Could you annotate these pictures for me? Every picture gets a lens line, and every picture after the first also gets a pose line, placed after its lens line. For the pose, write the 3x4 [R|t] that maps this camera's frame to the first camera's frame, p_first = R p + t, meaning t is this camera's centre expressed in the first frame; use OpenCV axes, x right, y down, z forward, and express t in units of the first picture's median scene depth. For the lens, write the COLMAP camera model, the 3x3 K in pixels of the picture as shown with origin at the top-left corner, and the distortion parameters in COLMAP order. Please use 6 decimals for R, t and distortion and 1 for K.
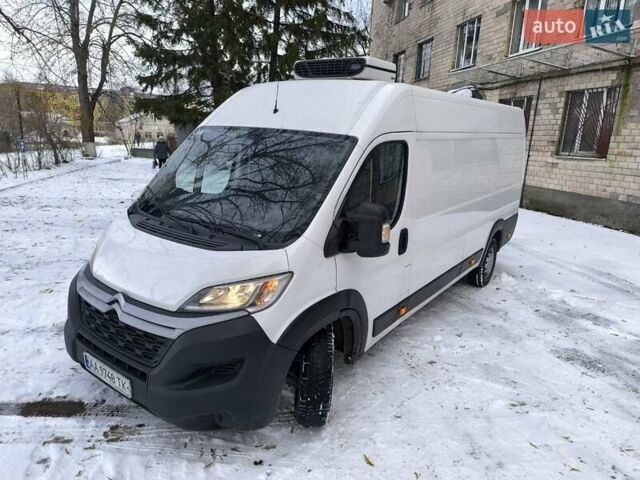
lens RADIAL K [[436.2, 0, 317.6], [0, 436.2, 242.0], [0, 0, 1]] dist [0.035959, -0.032921]
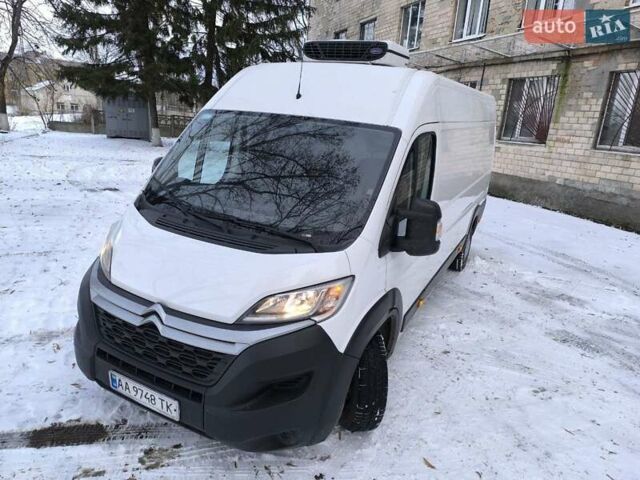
lens RADIAL K [[436.2, 0, 315.8], [0, 436.2, 238.4], [0, 0, 1]] dist [0.035959, -0.032921]
pose [[0.987720, -0.016939, 0.155313, -0.200315], [0.010274, 0.998995, 0.043618, -0.037162], [-0.155896, -0.041487, 0.986902, 0.062700]]
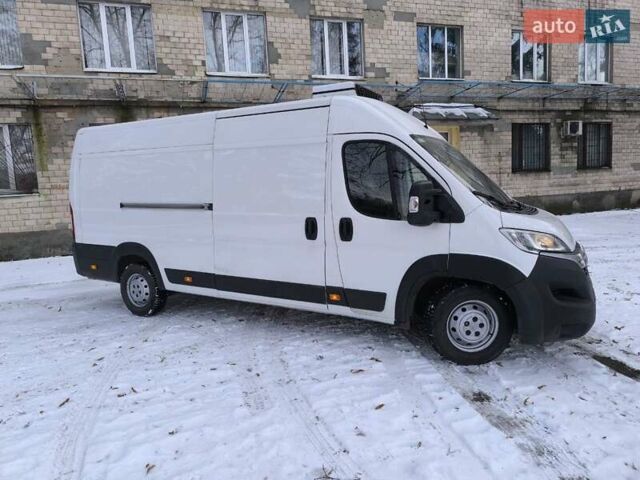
lens RADIAL K [[436.2, 0, 318.8], [0, 436.2, 240.6], [0, 0, 1]] dist [0.035959, -0.032921]
pose [[-0.115824, -0.160608, 0.980199, -1.314612], [0.271053, 0.944275, 0.186750, -0.298778], [-0.955570, 0.287316, -0.065836, 1.421996]]
